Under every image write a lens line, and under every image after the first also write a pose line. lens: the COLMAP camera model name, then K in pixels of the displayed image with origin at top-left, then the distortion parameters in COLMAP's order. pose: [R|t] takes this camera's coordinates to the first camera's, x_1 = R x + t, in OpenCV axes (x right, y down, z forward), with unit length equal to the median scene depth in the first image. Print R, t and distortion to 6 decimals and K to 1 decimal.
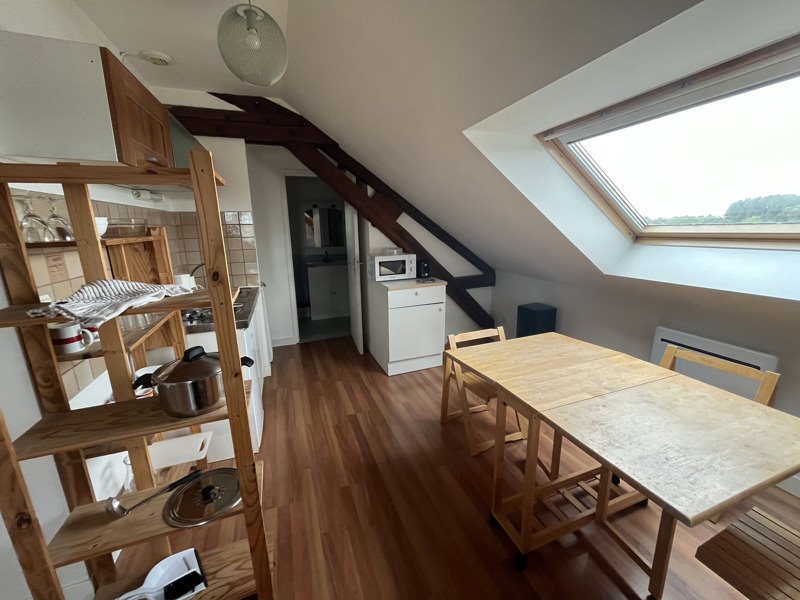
lens RADIAL K [[323.4, 0, 399.4], [0, 323.4, 302.1], [0, 0, 1]] dist [0.001866, 0.000062]
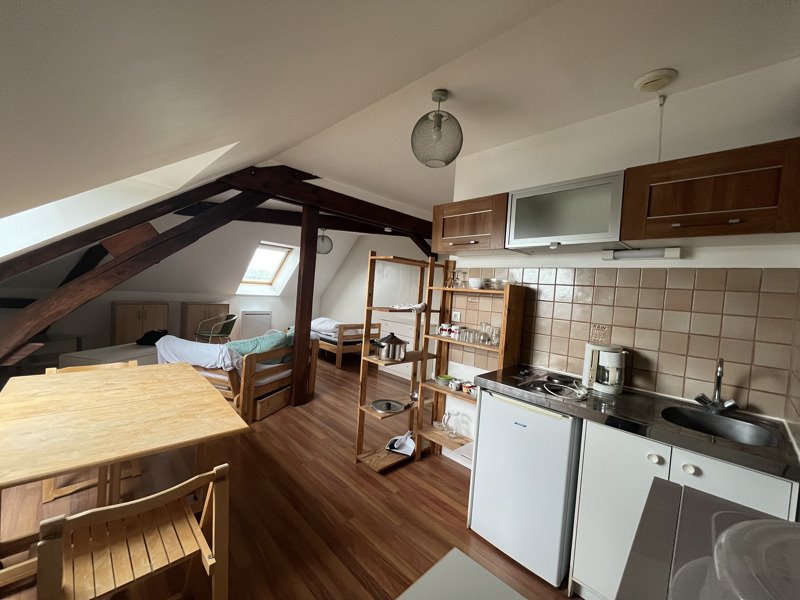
lens RADIAL K [[323.4, 0, 404.5], [0, 323.4, 299.2], [0, 0, 1]] dist [0.001866, 0.000062]
pose [[-0.906296, -0.033613, -0.421306, 0.139086], [-0.148662, 0.958484, 0.243325, -0.380044], [0.395636, 0.283157, -0.873667, 1.735381]]
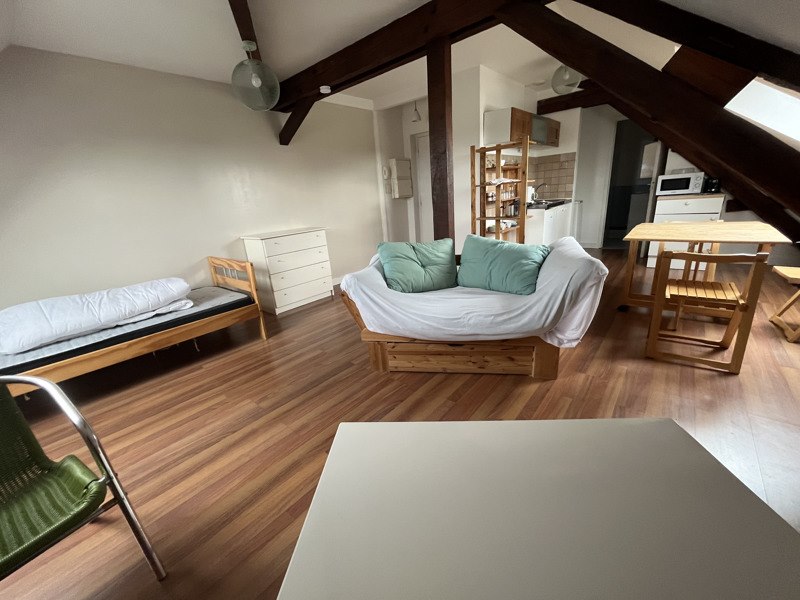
lens RADIAL K [[323.4, 0, 400.7], [0, 323.4, 299.4], [0, 0, 1]] dist [0.001866, 0.000062]
pose [[0.504432, 0.250313, -0.826373, 1.202848], [-0.130550, 0.968165, 0.213573, 0.404292], [0.853525, 0.000151, 0.521051, -1.182593]]
